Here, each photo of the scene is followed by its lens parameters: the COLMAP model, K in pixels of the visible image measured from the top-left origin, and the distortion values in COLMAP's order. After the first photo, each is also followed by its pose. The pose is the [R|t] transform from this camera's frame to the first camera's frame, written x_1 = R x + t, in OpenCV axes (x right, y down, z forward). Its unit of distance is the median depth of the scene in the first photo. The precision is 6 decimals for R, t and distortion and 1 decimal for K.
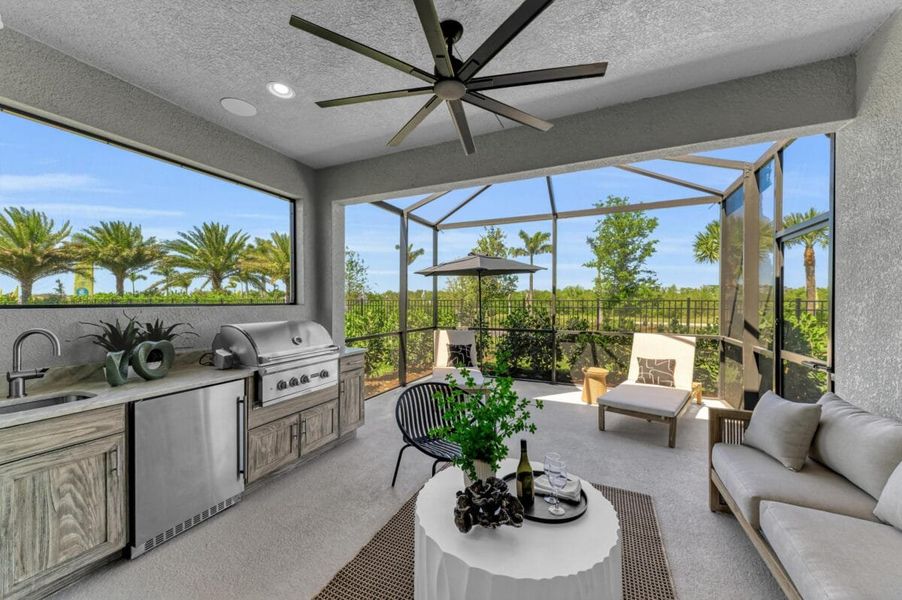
lens RADIAL K [[350.6, 0, 453.7], [0, 350.6, 299.3], [0, 0, 1]] dist [0.011956, -0.002728]
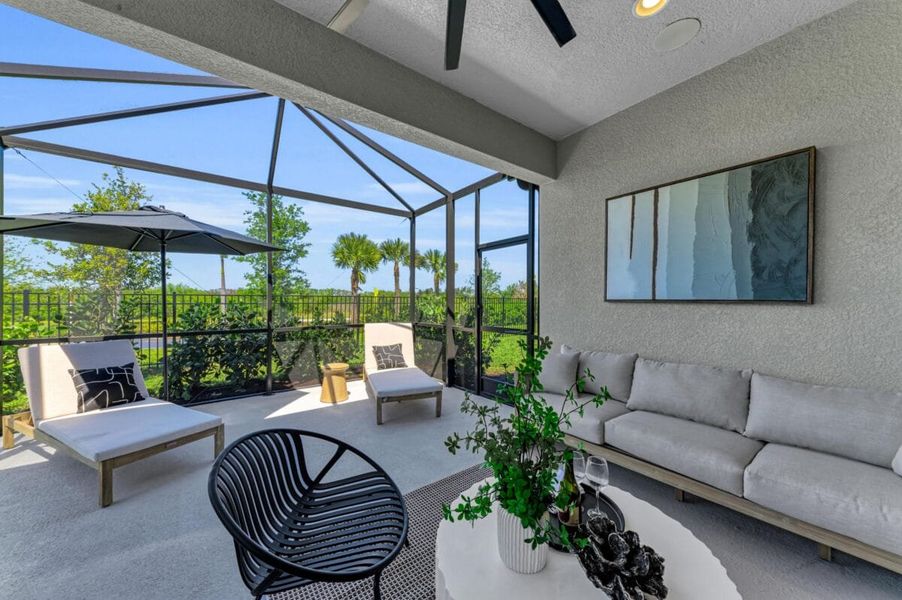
lens RADIAL K [[316.2, 0, 444.7], [0, 316.2, 303.0], [0, 0, 1]] dist [-0.000321, -0.000385]
pose [[0.477201, -0.004748, 0.878781, -0.166768], [-0.000985, 0.999982, 0.005938, 0.024166], [-0.878794, -0.003700, 0.477188, 0.291441]]
